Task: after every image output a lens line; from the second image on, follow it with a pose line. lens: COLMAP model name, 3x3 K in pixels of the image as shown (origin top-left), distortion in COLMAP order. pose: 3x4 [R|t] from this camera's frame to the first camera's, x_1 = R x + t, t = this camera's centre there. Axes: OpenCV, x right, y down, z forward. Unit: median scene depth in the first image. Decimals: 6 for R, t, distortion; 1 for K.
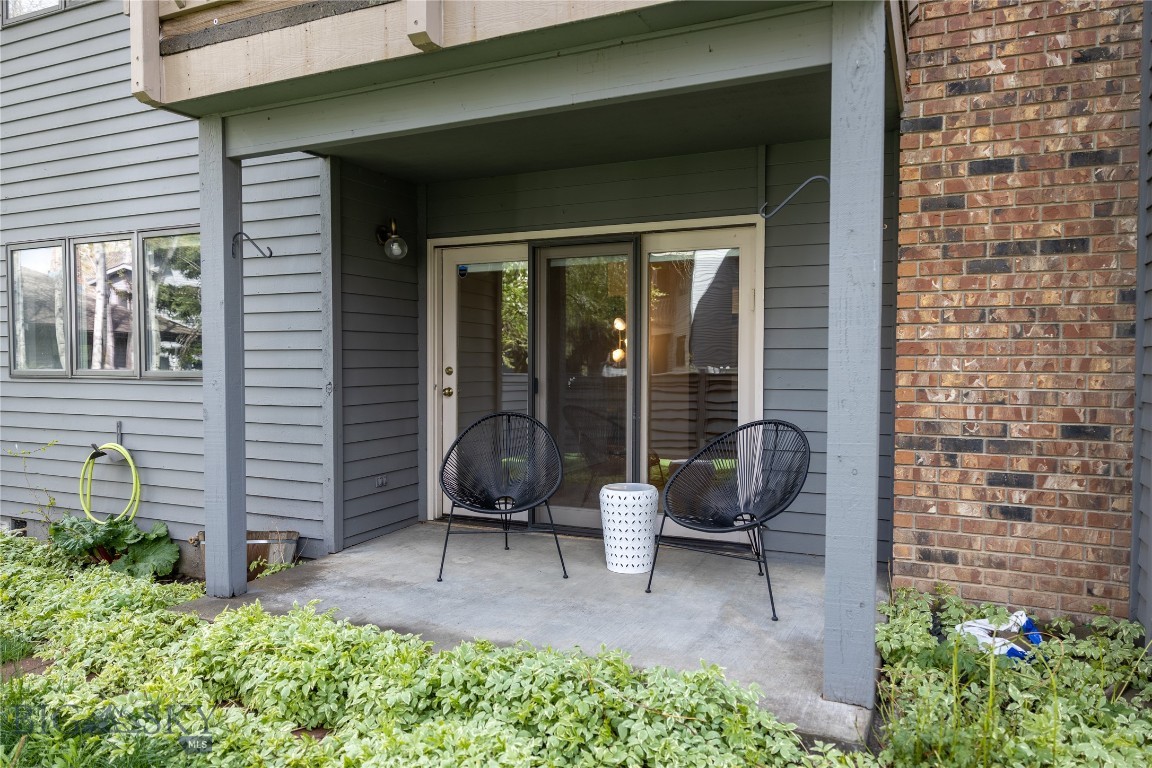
lens RADIAL K [[791.0, 0, 569.3], [0, 791.0, 383.4], [0, 0, 1]] dist [0.007425, -0.006512]
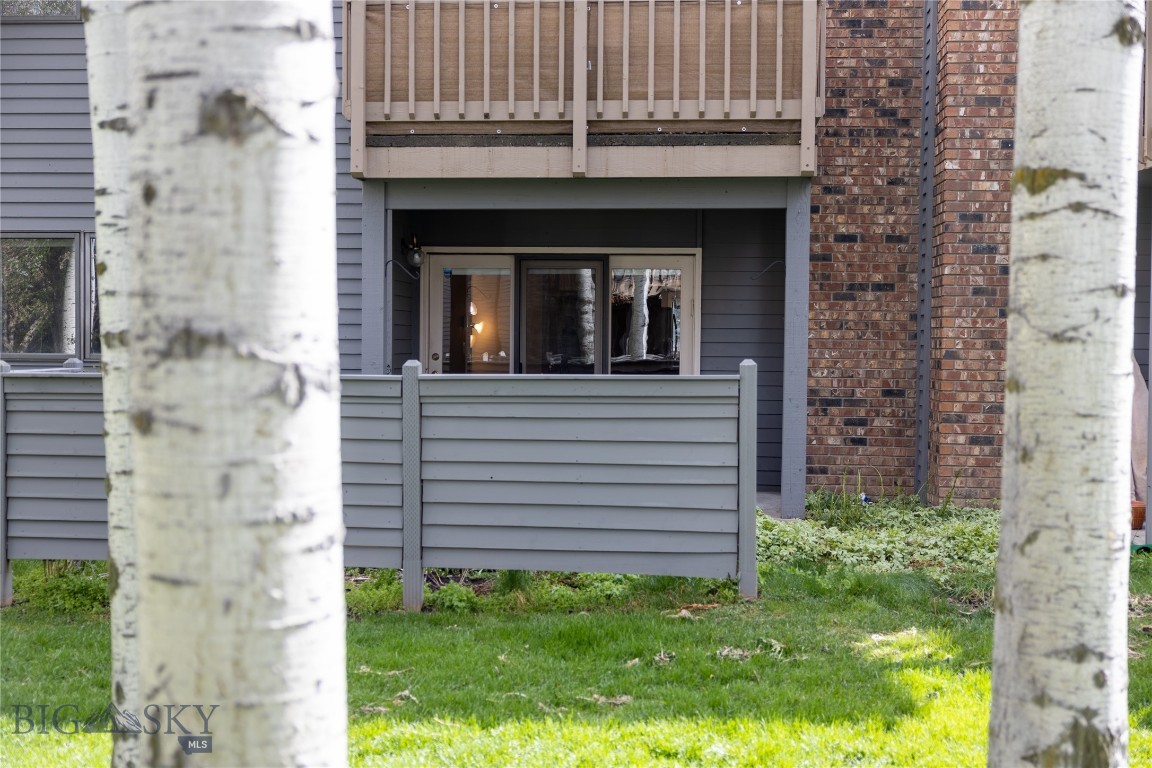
lens RADIAL K [[1430.9, 0, 576.2], [0, 1430.9, 385.5], [0, 0, 1]] dist [-0.029214, 0.000000]
pose [[0.938330, -0.001775, 0.345737, -1.060424], [0.001294, 0.999998, 0.001620, 0.036876], [-0.345739, -0.001073, 0.938330, -1.661214]]
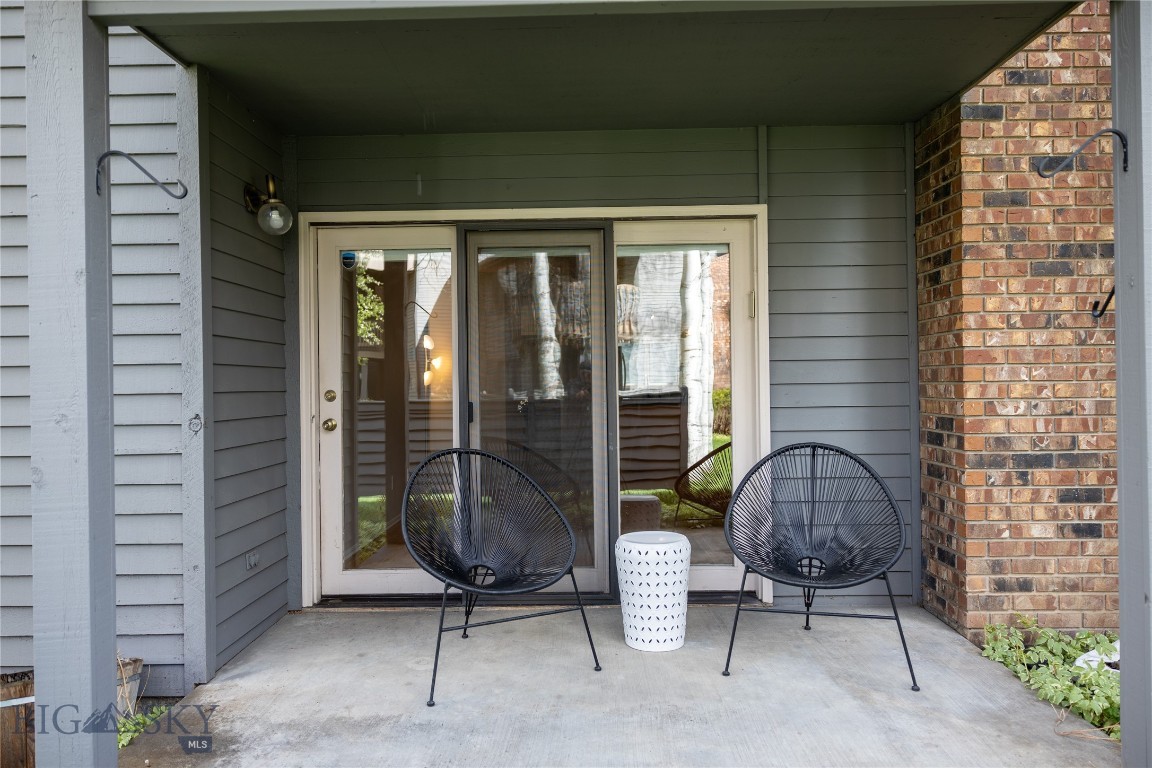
lens RADIAL K [[791.0, 0, 579.0], [0, 791.0, 382.9], [0, 0, 1]] dist [0.007425, -0.006512]
pose [[0.912760, -0.012058, 0.408318, -0.364877], [0.026861, 0.999173, -0.030541, 0.001041], [-0.407611, 0.038844, 0.912329, 0.373862]]
